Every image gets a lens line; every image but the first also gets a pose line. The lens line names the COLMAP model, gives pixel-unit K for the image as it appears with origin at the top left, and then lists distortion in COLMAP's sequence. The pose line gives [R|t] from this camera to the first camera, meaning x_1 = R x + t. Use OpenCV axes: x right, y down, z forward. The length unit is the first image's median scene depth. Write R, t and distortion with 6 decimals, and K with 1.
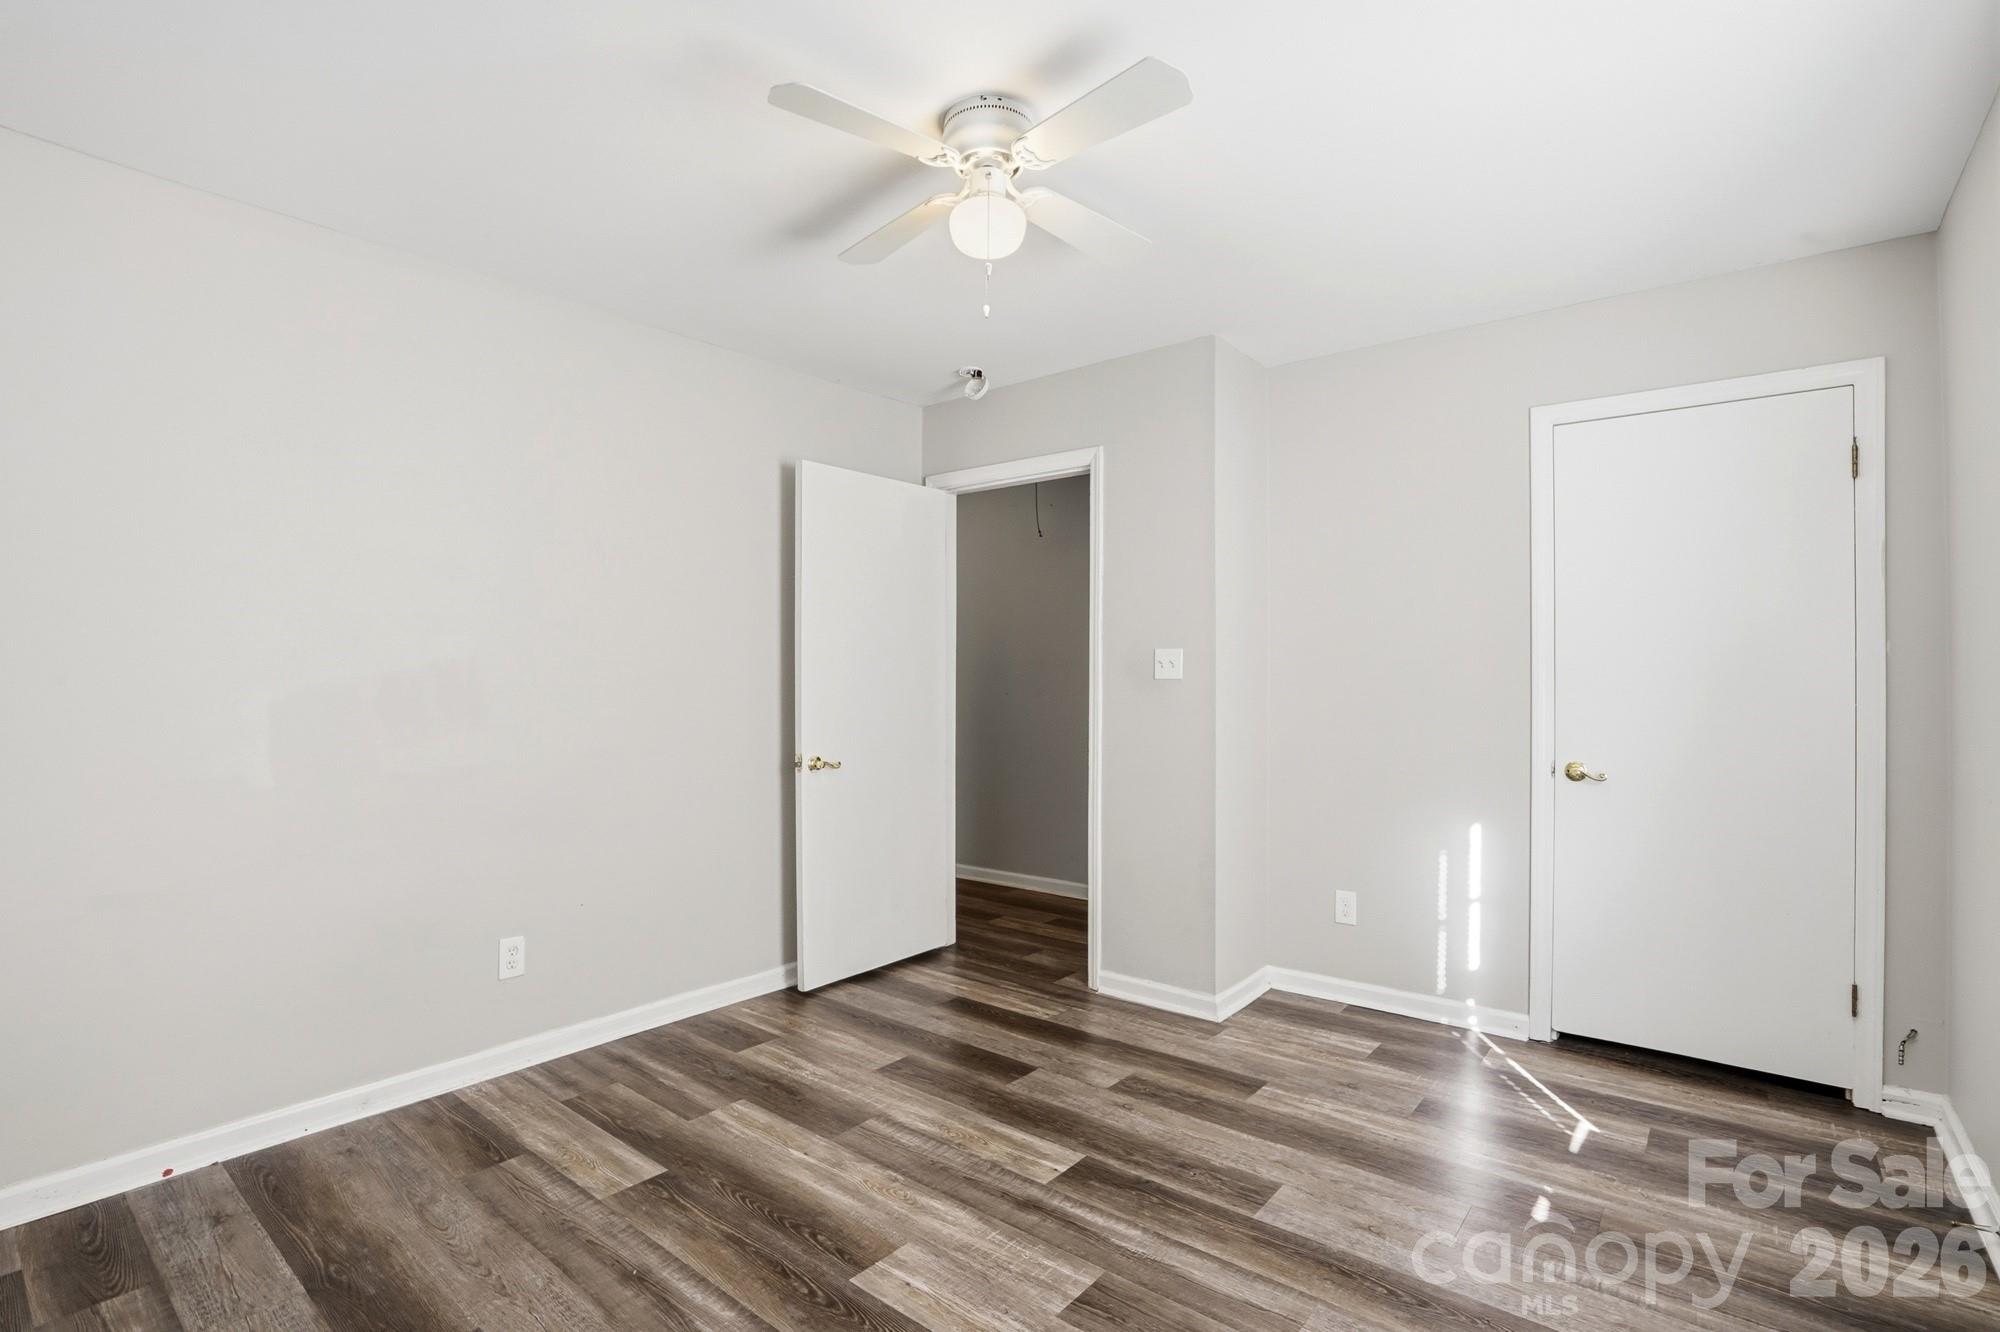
lens RADIAL K [[937.7, 0, 1002.0], [0, 937.7, 673.1], [0, 0, 1]] dist [-0.059101, 0.024385]
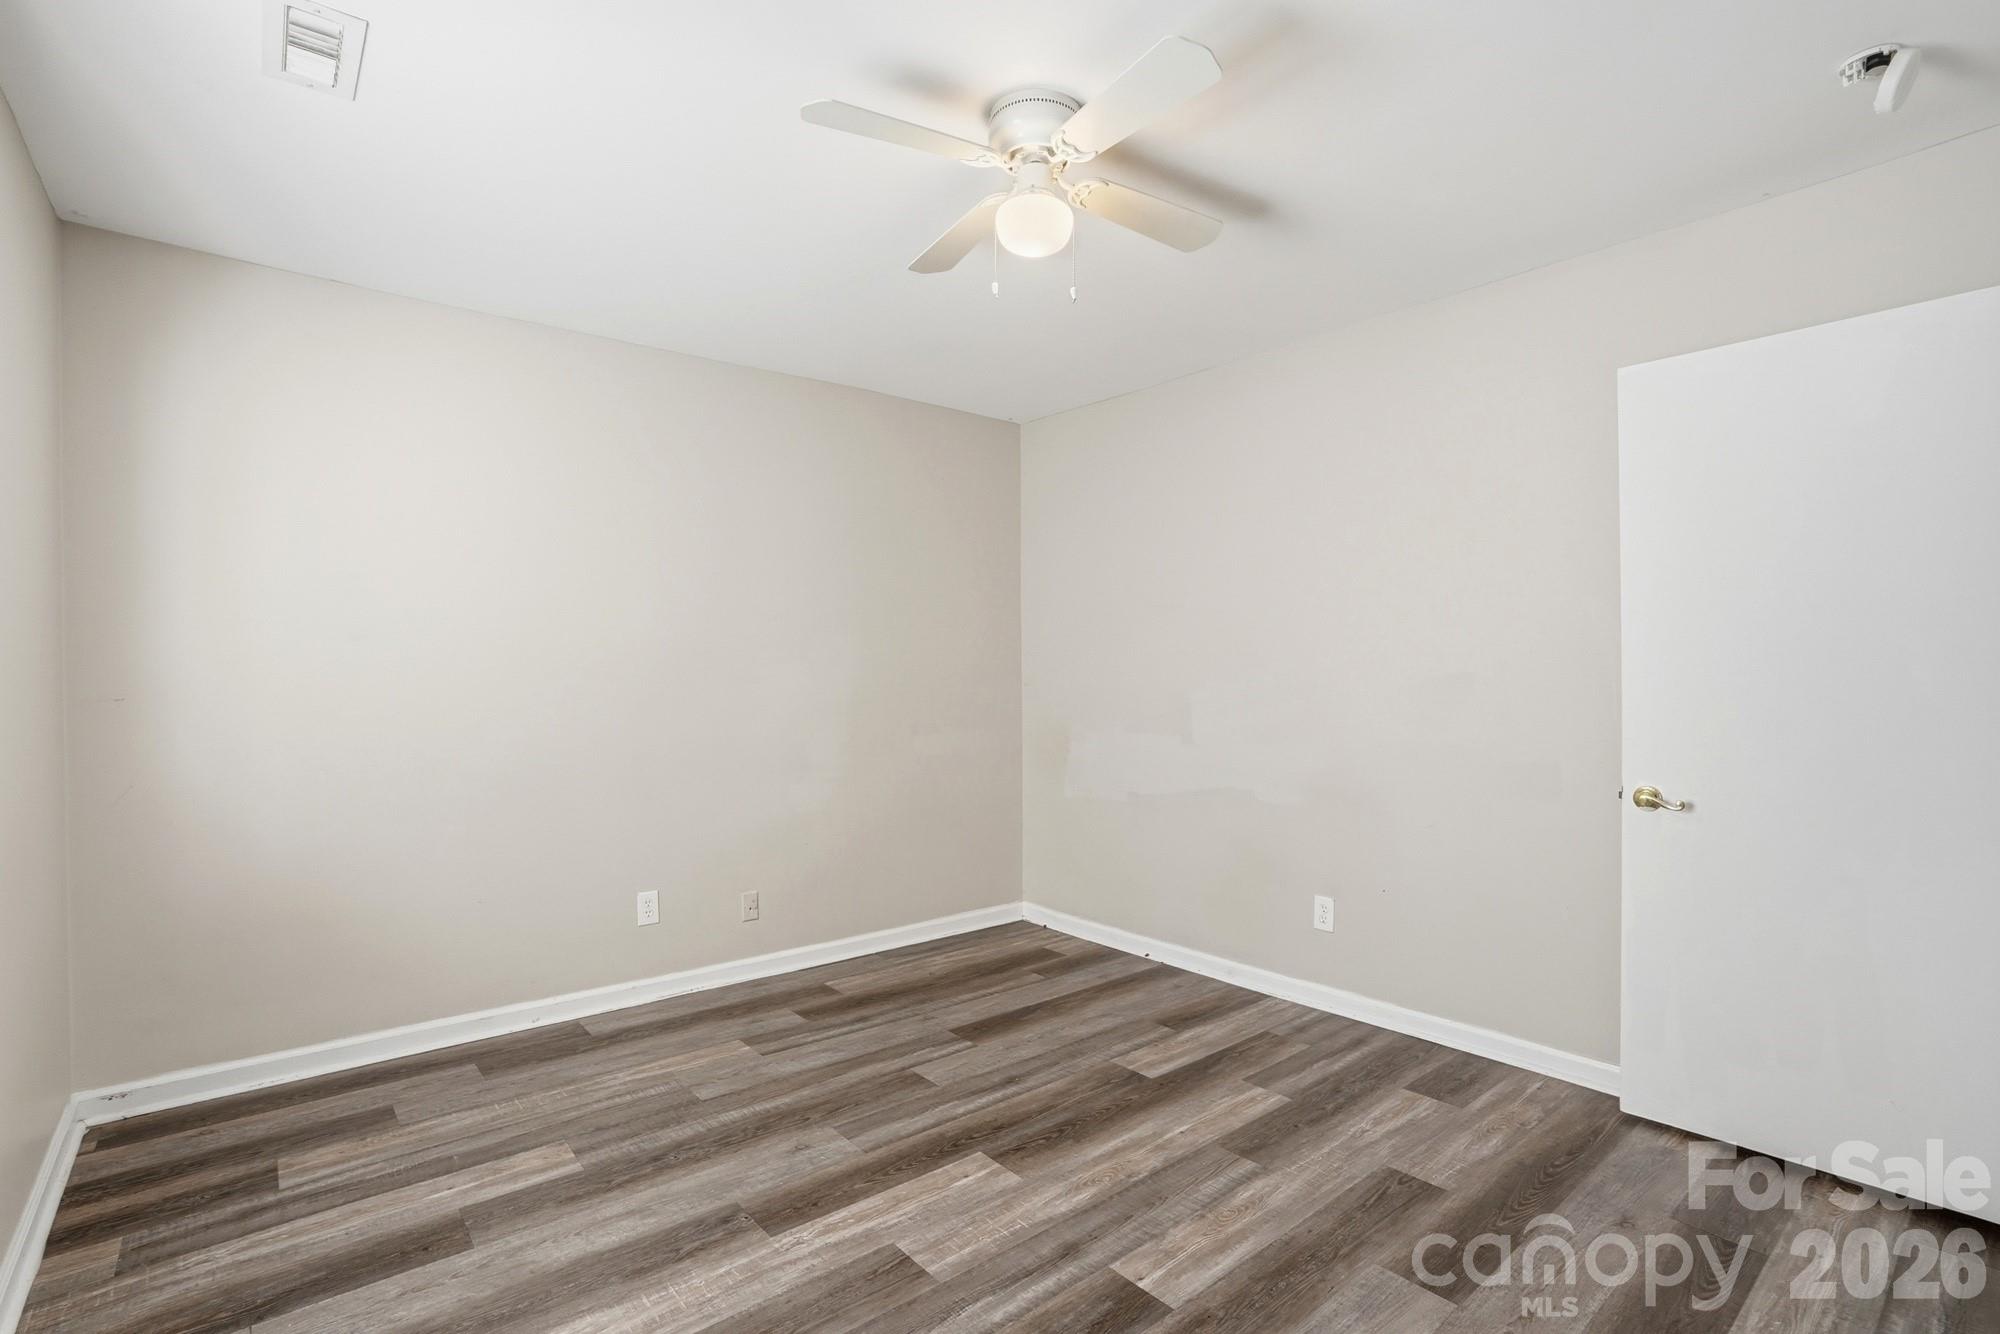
lens RADIAL K [[937.7, 0, 1002.0], [0, 937.7, 674.1], [0, 0, 1]] dist [-0.059101, 0.024385]
pose [[-0.193057, 0.007806, -0.981157, 0.817336], [0.014910, 0.999876, 0.005021, -0.008141], [0.981074, -0.013659, -0.193149, 0.967059]]
